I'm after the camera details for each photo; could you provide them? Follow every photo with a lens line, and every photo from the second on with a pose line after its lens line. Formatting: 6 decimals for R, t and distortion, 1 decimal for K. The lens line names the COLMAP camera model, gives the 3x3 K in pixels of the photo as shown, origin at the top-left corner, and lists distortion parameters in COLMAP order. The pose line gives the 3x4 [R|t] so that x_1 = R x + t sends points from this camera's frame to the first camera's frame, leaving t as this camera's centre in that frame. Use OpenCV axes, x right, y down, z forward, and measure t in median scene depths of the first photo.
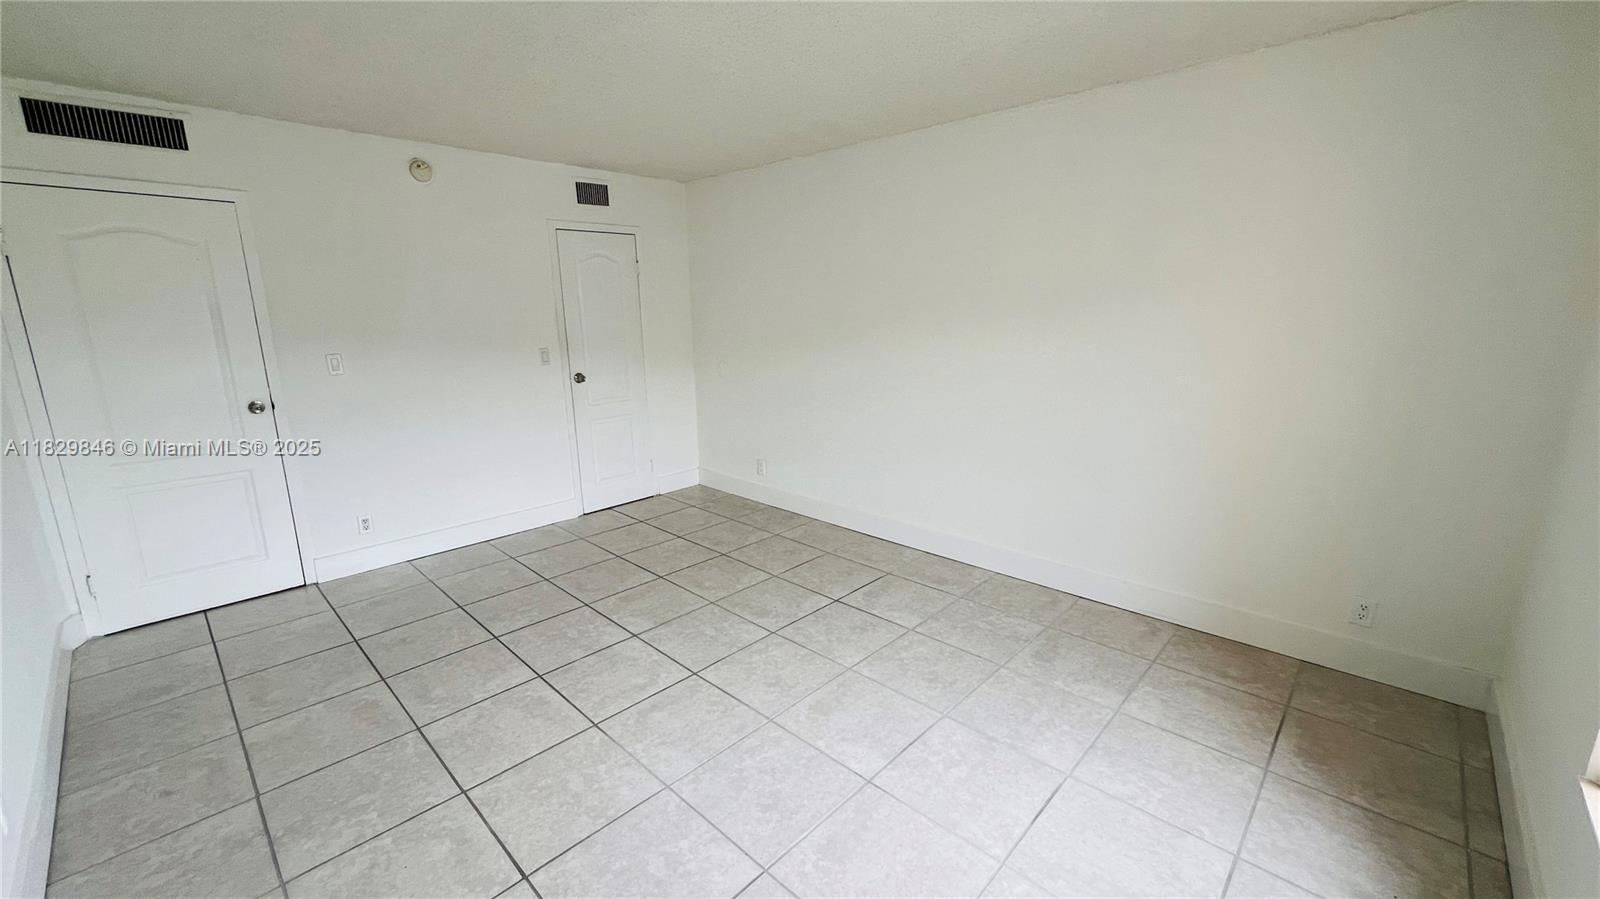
lens RADIAL K [[636.3, 0, 800.2], [0, 636.3, 443.8], [0, 0, 1]] dist [-0.000129, 0.000094]
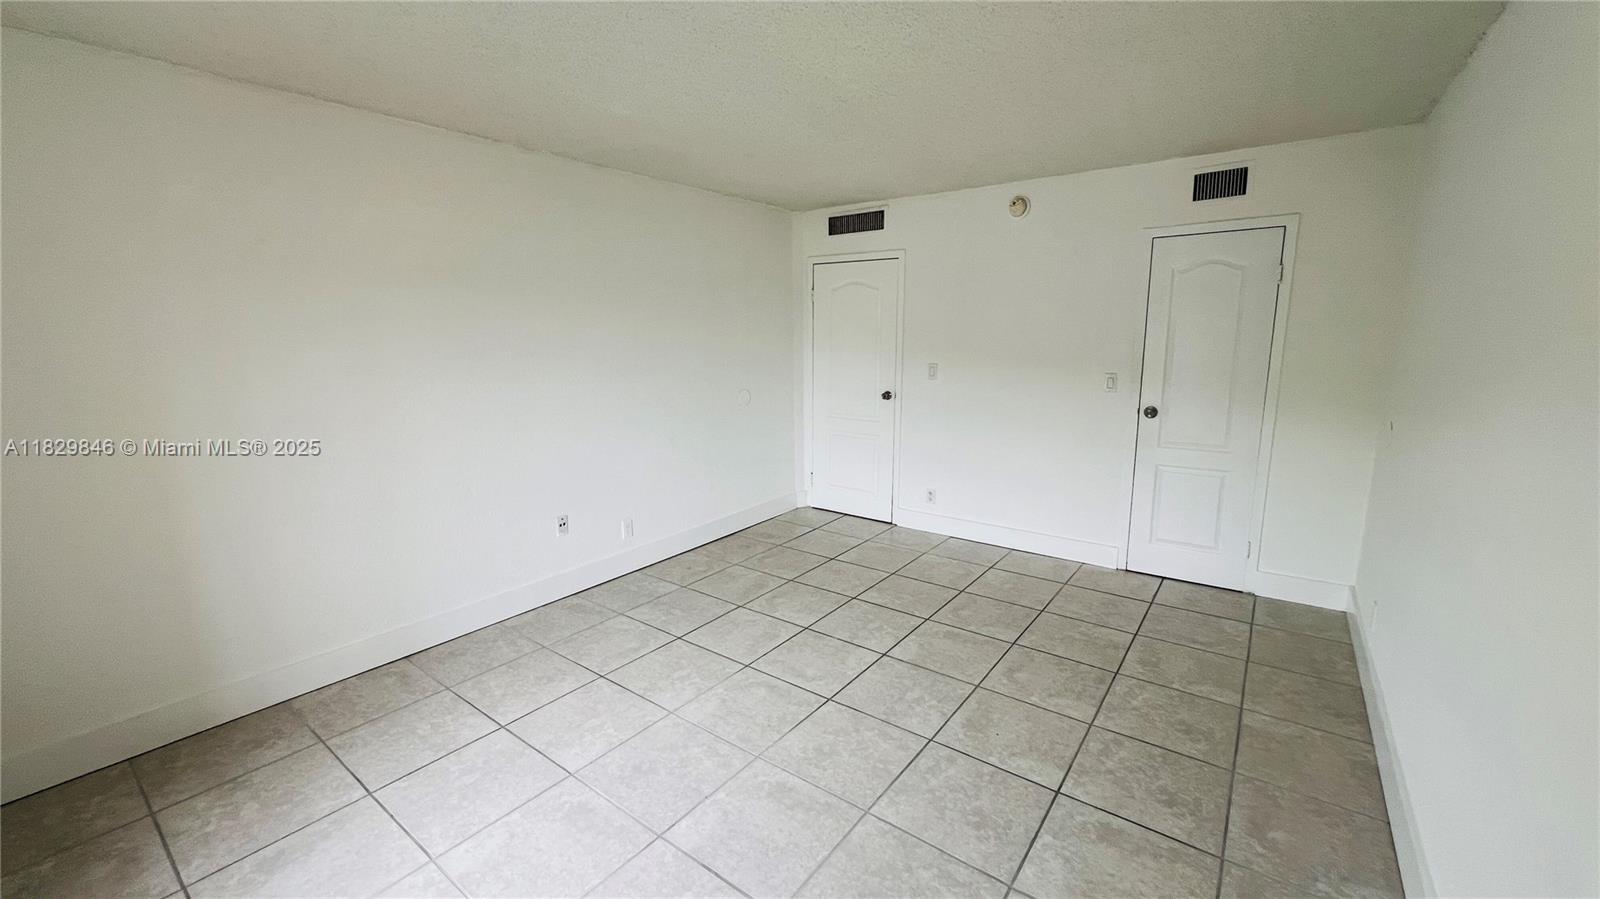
lens RADIAL K [[636.3, 0, 799.8], [0, 636.3, 451.3], [0, 0, 1]] dist [-0.000129, 0.000094]
pose [[0.115299, 0.194439, -0.974115, 0.541247], [-0.203540, 0.964471, 0.168423, -0.128307], [0.972254, 0.178852, 0.150779, 0.549155]]
